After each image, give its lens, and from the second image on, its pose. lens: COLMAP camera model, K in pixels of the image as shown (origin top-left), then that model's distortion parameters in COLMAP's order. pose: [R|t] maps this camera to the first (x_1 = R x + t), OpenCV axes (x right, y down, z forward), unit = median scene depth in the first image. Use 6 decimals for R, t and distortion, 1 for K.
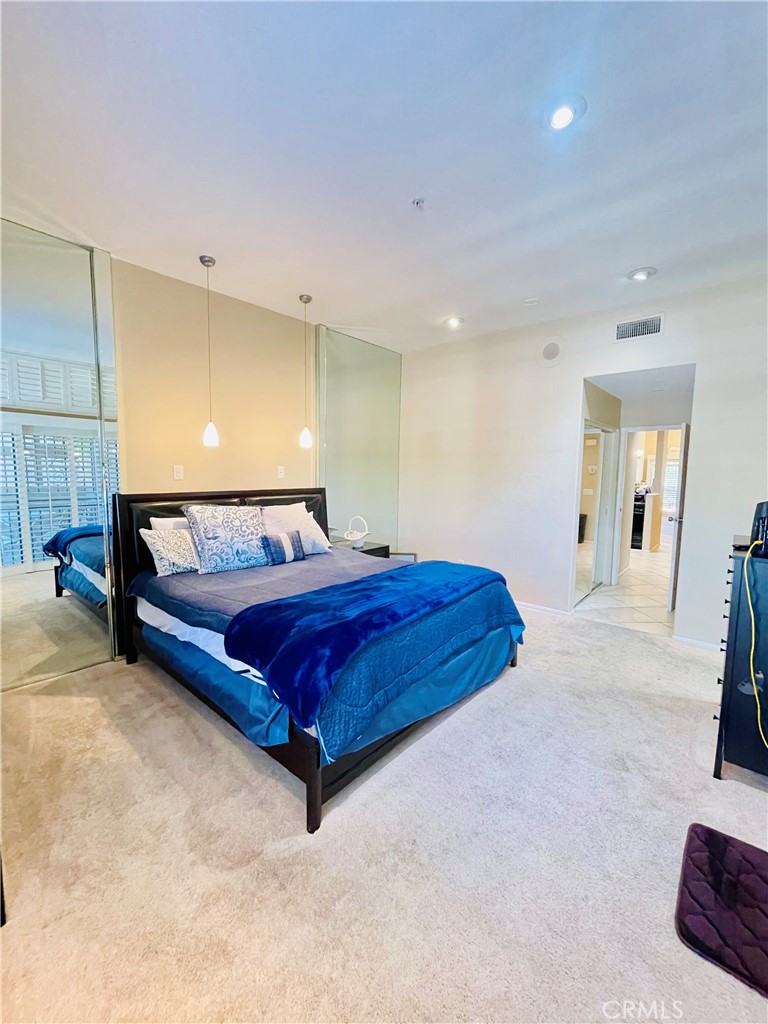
lens RADIAL K [[410.0, 0, 378.9], [0, 410.0, 508.7], [0, 0, 1]] dist [0.002421, -0.000099]
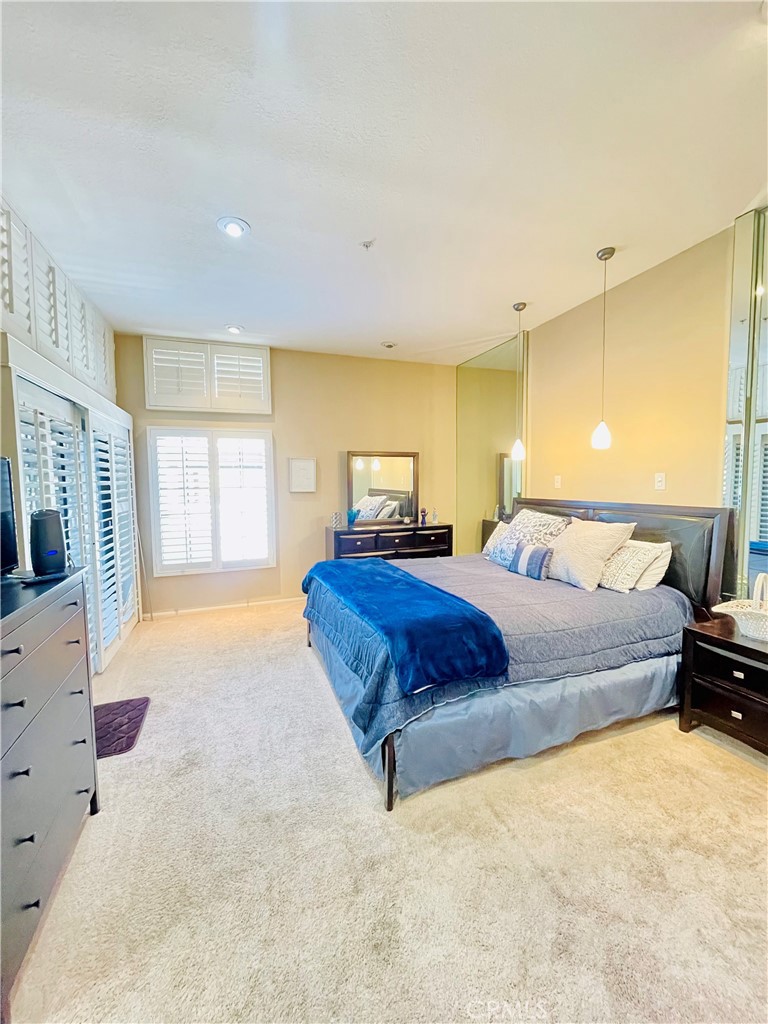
lens RADIAL K [[410.0, 0, 378.9], [0, 410.0, 508.7], [0, 0, 1]] dist [0.002421, -0.000099]
pose [[-0.470289, 0.059041, -0.880535, 0.739835], [-0.075744, 0.991377, 0.106928, -0.096207], [0.879256, 0.116983, -0.461762, 1.072073]]
